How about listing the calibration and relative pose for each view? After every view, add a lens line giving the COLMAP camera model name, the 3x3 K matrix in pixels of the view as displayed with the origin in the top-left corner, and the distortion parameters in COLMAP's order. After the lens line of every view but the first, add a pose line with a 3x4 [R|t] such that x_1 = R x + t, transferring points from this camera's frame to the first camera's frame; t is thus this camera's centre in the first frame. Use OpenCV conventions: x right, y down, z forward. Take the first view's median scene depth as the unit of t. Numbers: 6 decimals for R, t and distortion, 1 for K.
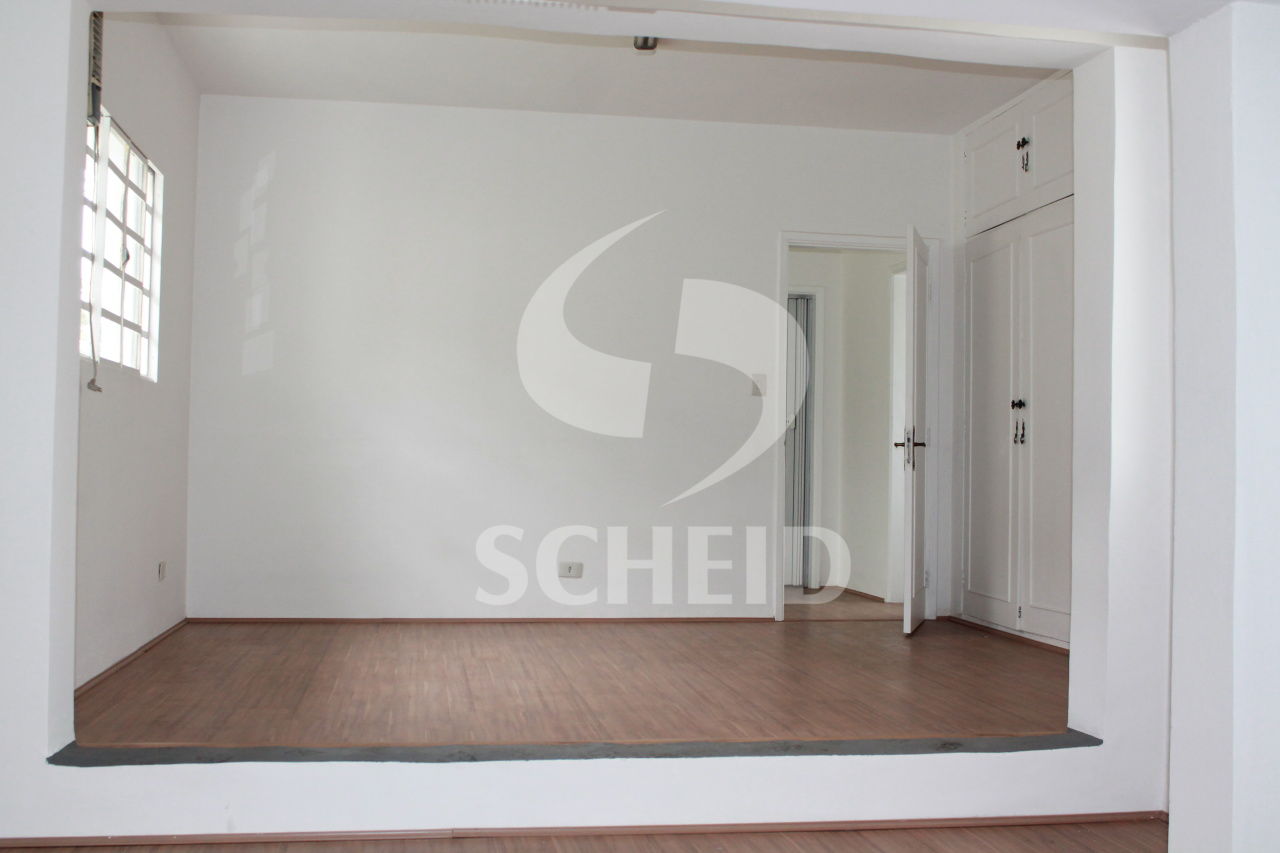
lens RADIAL K [[1402.0, 0, 689.1], [0, 1402.0, 424.7], [0, 0, 1]] dist [0.013153, -0.558105]
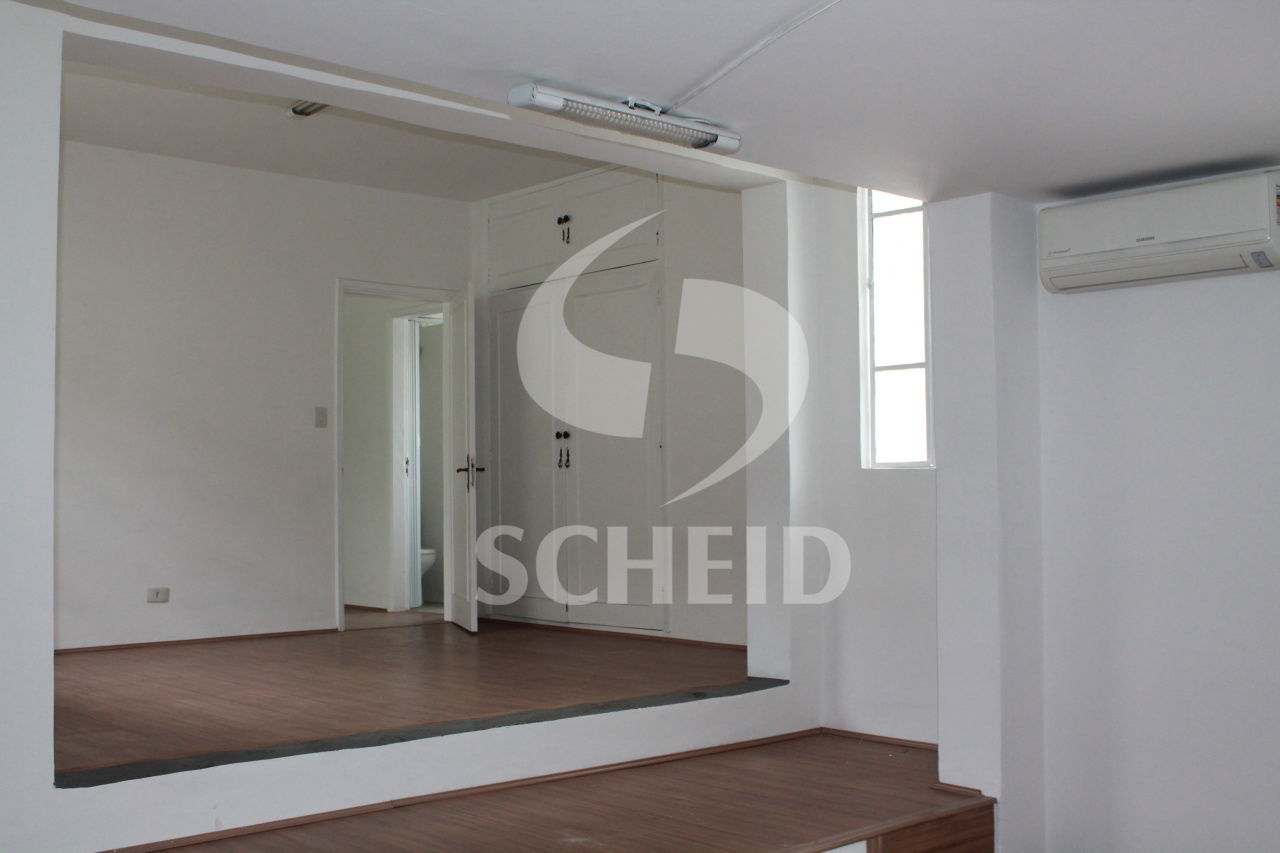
lens RADIAL K [[1402.0, 0, 689.1], [0, 1402.0, 424.7], [0, 0, 1]] dist [0.013153, -0.558105]
pose [[0.831887, 0.003921, 0.554931, -0.347798], [0.004862, 0.999885, -0.014354, -0.005671], [-0.554923, 0.014639, 0.831773, -0.070935]]
